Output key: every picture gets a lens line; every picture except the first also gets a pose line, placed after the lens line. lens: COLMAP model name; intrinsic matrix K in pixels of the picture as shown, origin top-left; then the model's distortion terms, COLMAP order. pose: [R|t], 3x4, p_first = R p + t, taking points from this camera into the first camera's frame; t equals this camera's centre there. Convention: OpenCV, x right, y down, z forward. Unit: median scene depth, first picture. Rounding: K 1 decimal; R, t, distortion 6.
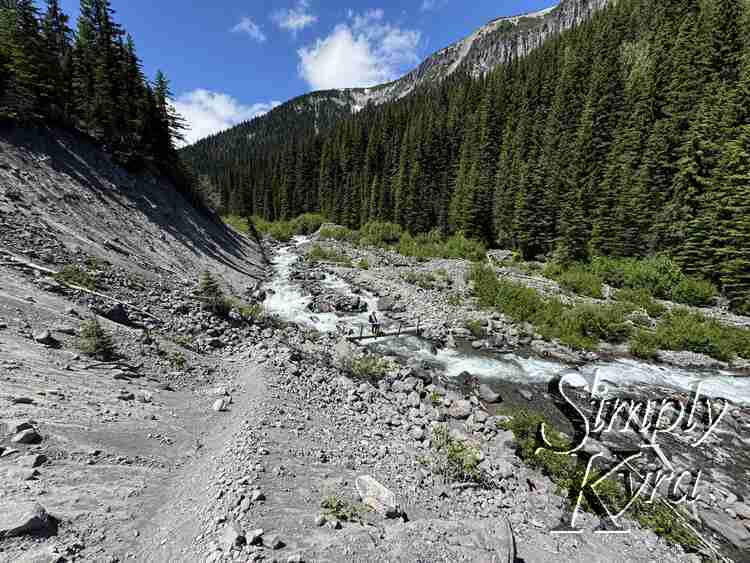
lens RADIAL K [[300.5, 0, 376.5], [0, 300.5, 278.2], [0, 0, 1]] dist [-0.001243, -0.000407]
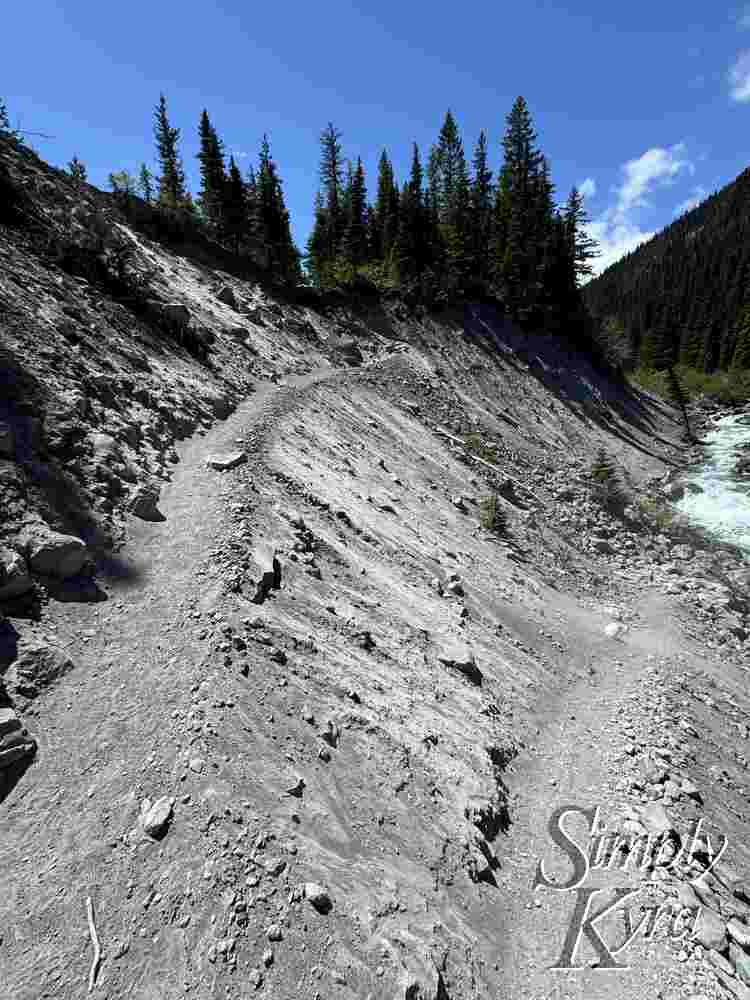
lens RADIAL K [[400.3, 0, 372.9], [0, 400.3, 495.9], [0, 0, 1]] dist [0.000044, -0.000242]
pose [[0.530907, 0.152073, -0.833674, -0.018792], [-0.075294, 0.988341, 0.132336, 0.001504], [0.844079, -0.007487, 0.536167, -0.010607]]
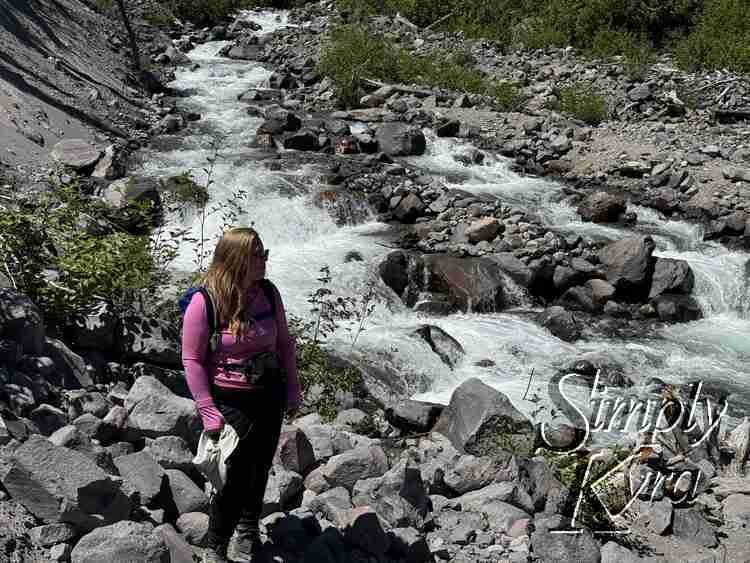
lens RADIAL K [[1056.6, 0, 373.9], [0, 1056.6, 281.7], [0, 0, 1]] dist [0.150045, 0.000000]
pose [[0.991753, 0.051187, -0.117499, -0.251060], [-0.042213, 0.996087, 0.077639, 0.078038], [0.121013, -0.072039, 0.990033, 0.562919]]
